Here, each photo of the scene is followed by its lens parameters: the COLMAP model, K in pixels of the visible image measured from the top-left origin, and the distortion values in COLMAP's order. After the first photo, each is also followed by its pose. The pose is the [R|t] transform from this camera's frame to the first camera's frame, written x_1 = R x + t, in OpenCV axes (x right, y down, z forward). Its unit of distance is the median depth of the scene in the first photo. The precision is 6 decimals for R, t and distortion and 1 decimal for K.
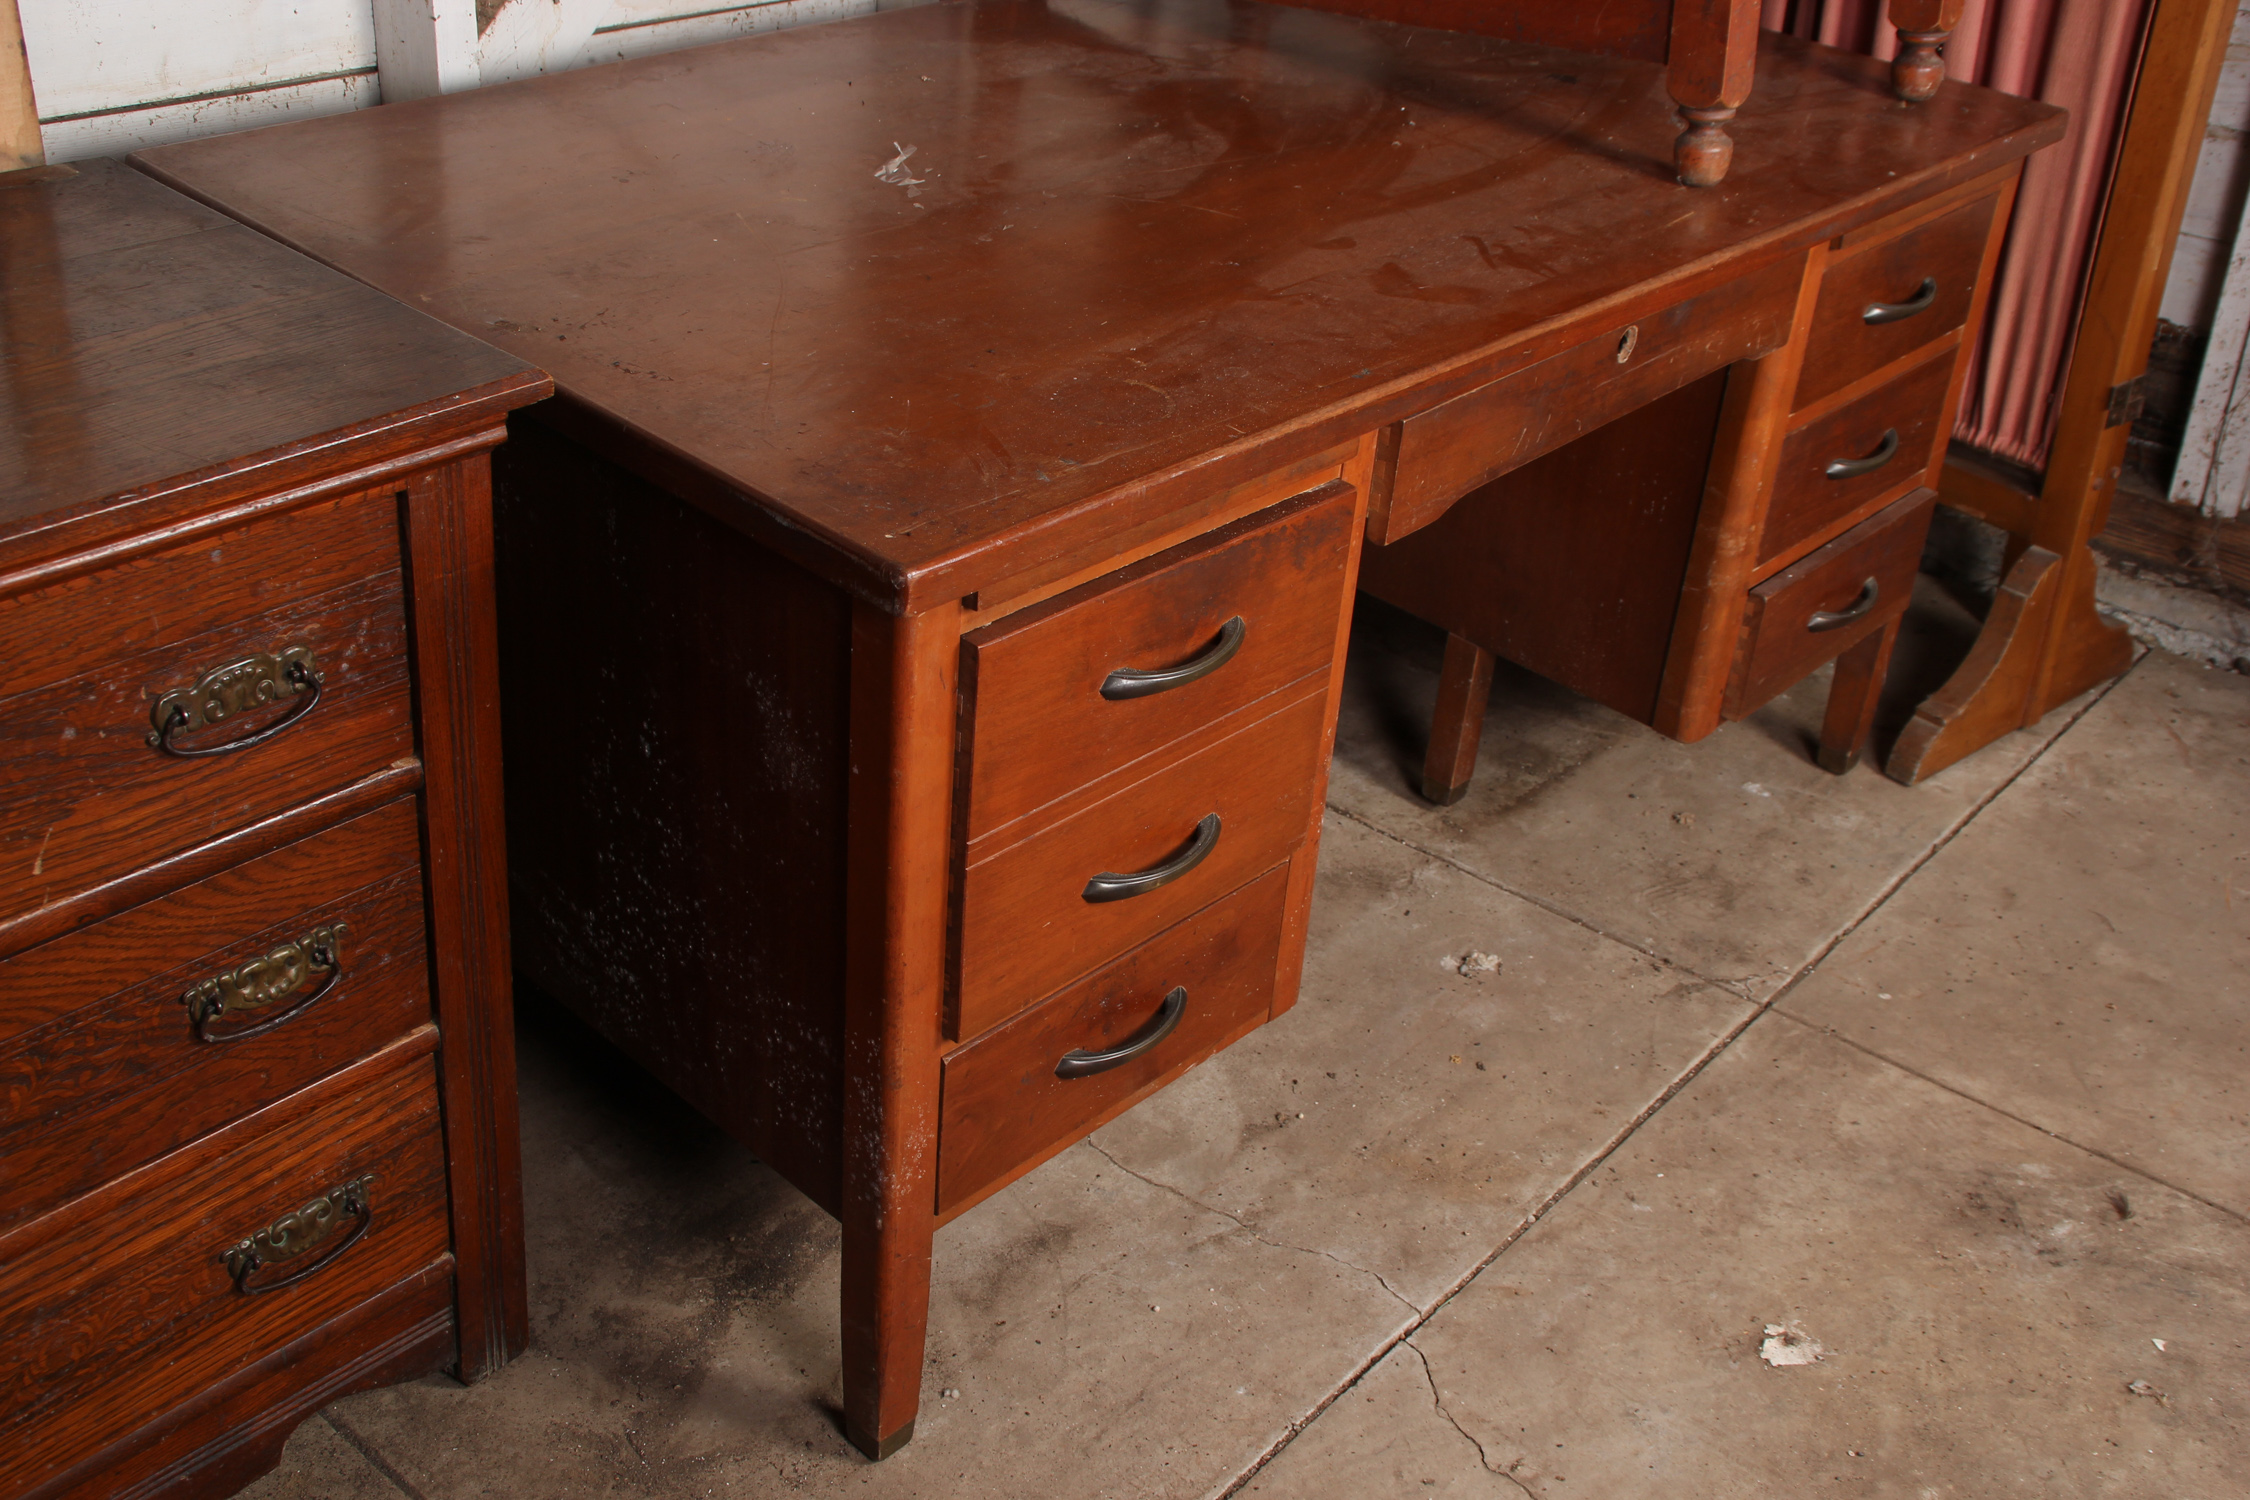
lens RADIAL K [[2361.3, 0, 1132.7], [0, 2361.3, 773.2], [0, 0, 1]] dist [-0.047564, 0.000000]
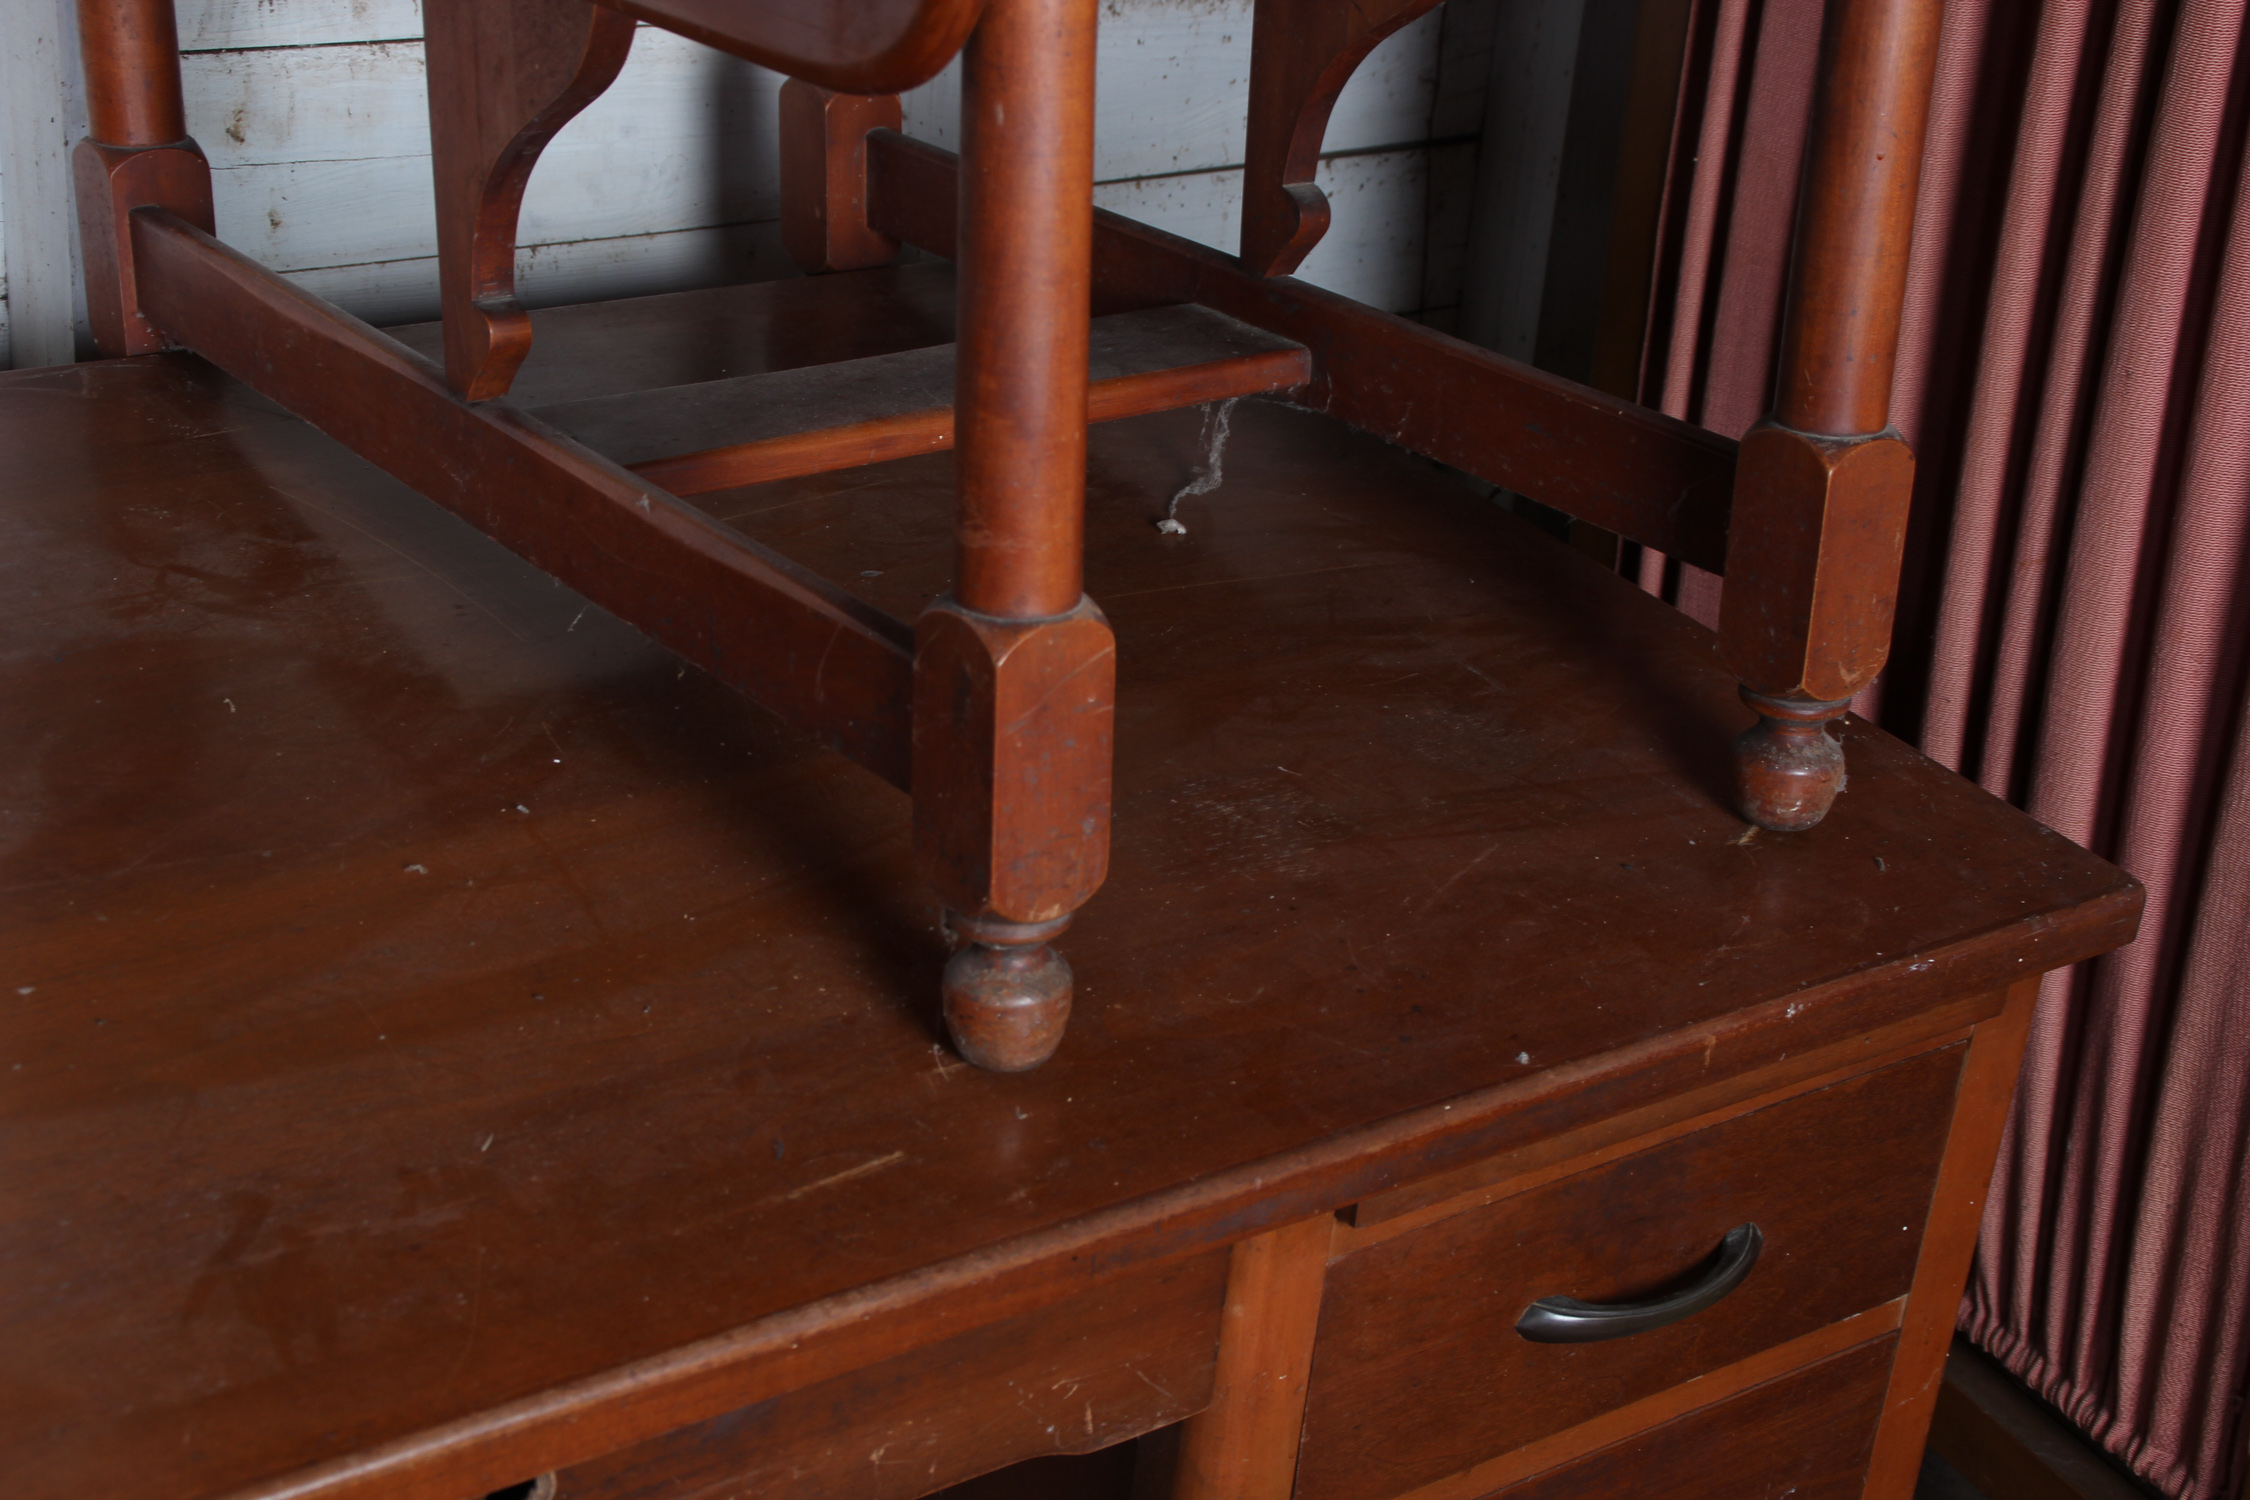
lens RADIAL K [[3438.7, 0, 1145.2], [0, 3438.7, 765.7], [0, 0, 1]] dist [0.120069, 0.000000]
pose [[0.976190, 0.123467, -0.178348, 0.429627], [-0.140804, 0.986117, -0.088022, -0.287443], [0.165005, 0.111039, 0.980022, 0.410980]]
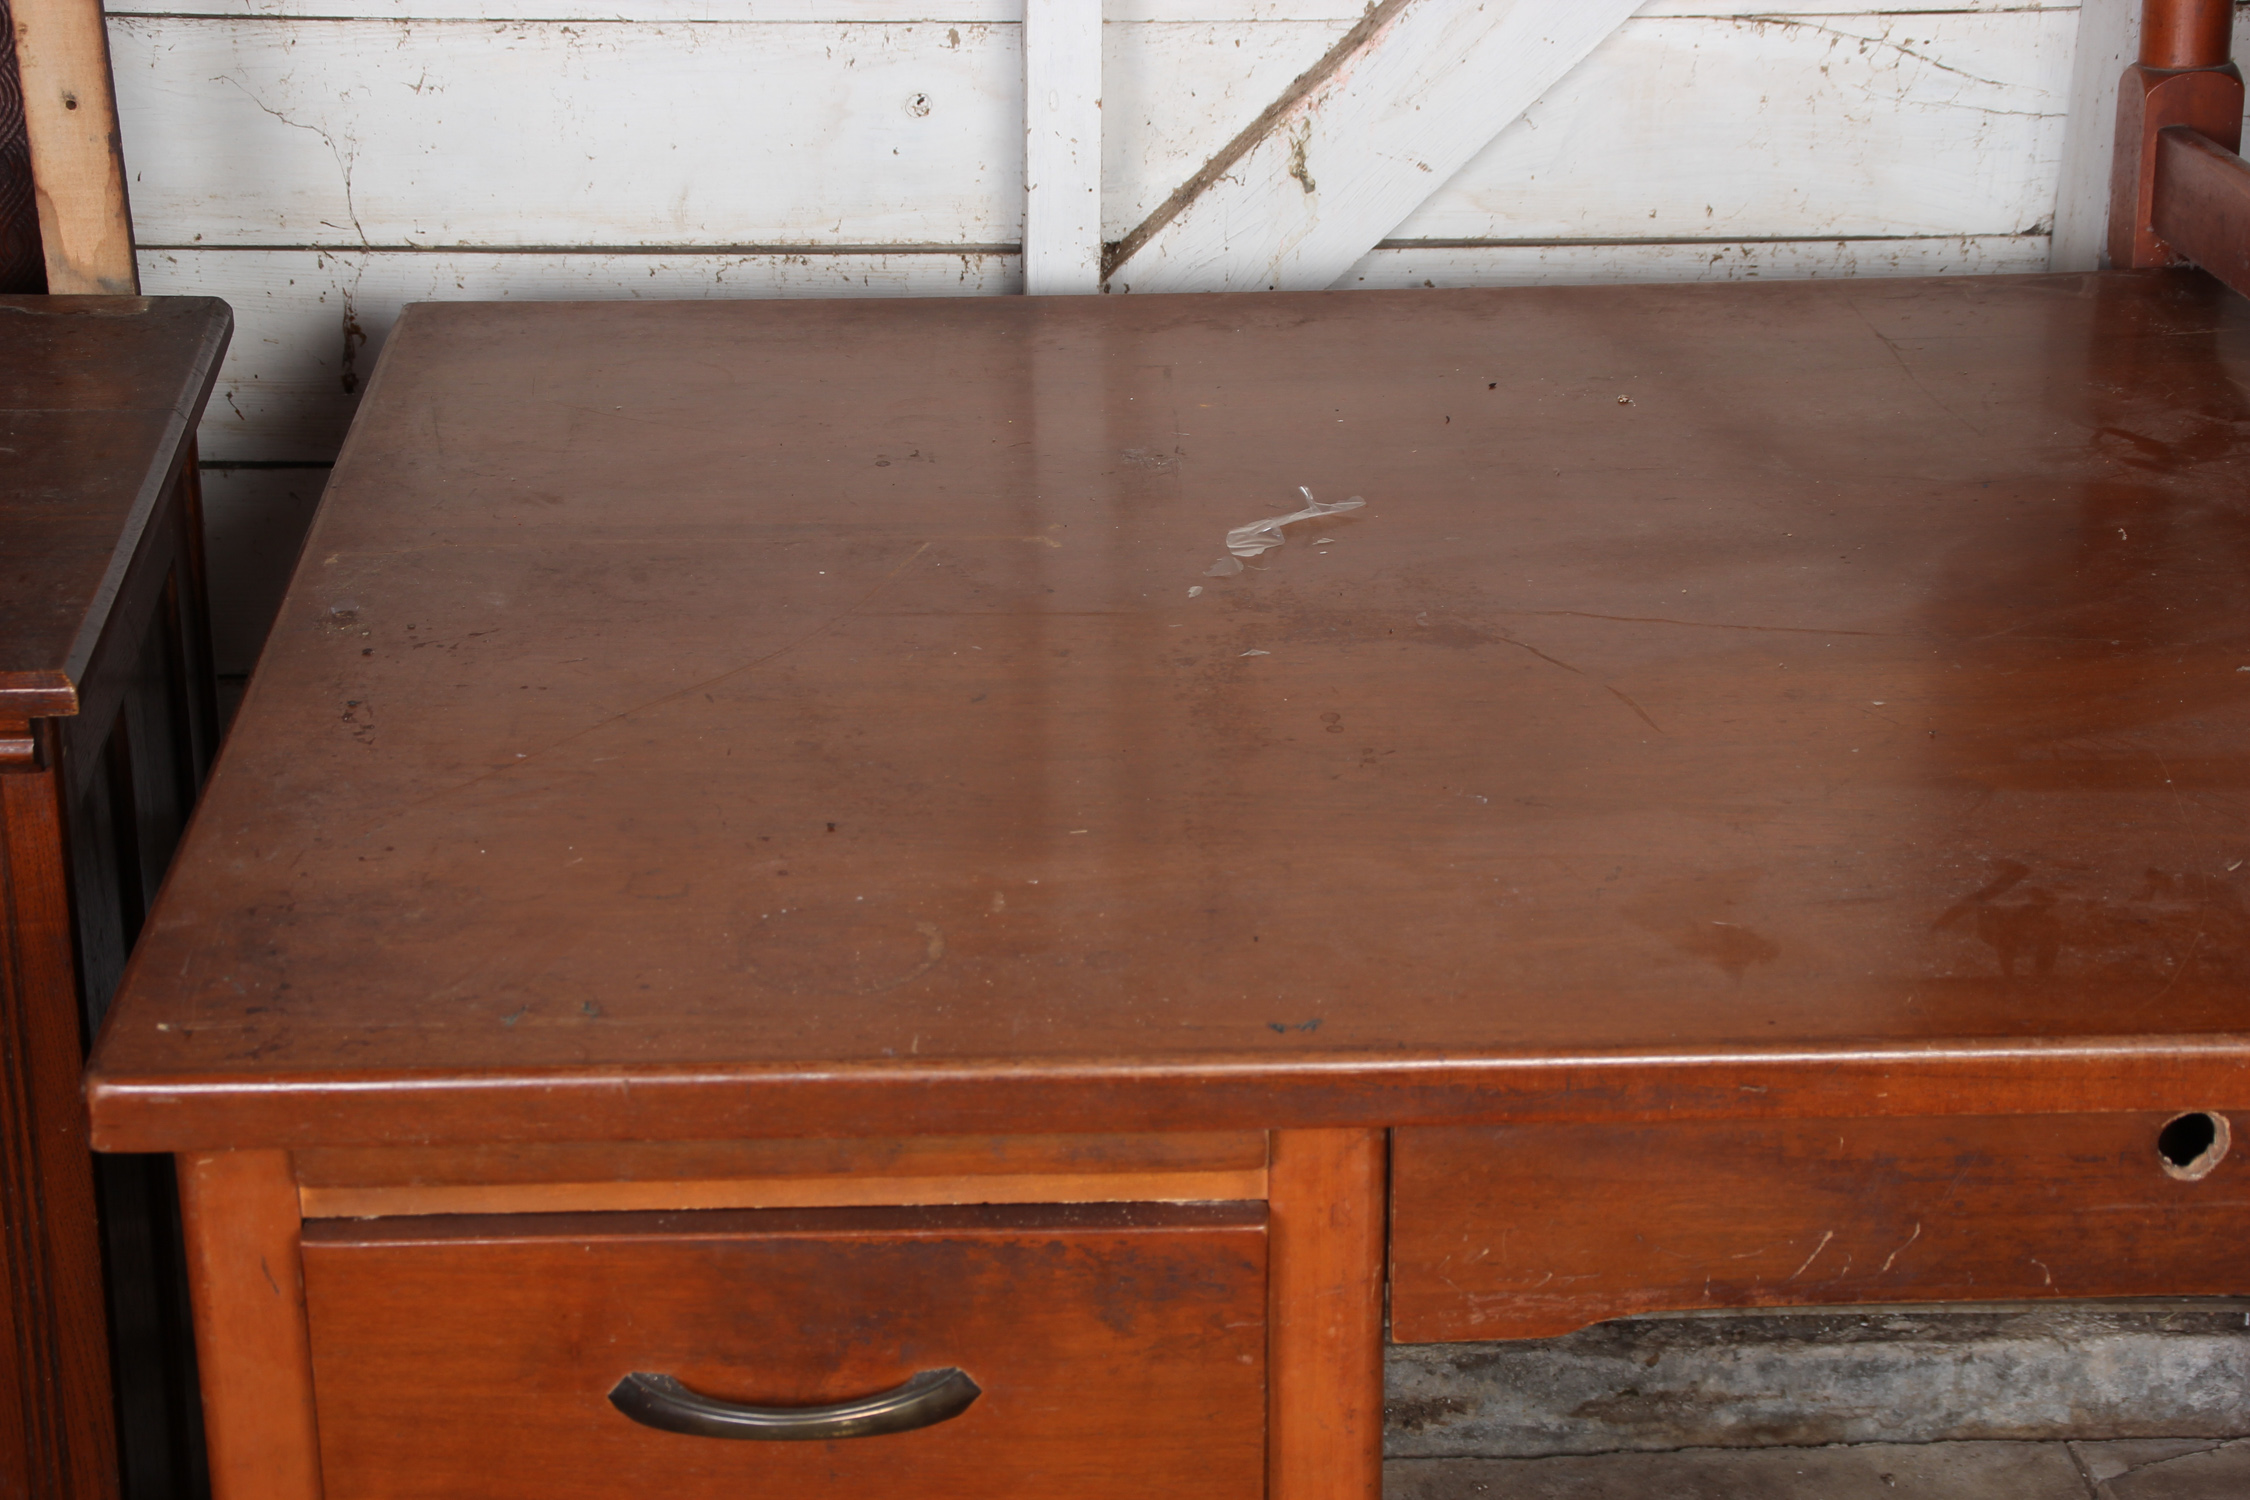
lens RADIAL K [[4049.7, 0, 1140.5], [0, 4049.7, 767.5], [0, 0, 1]] dist [0.237312, 0.000000]
pose [[0.698801, 0.224697, -0.679109, 0.634701], [-0.327558, 0.944512, -0.024545, -0.173236], [0.635912, 0.239600, 0.733627, 0.243856]]
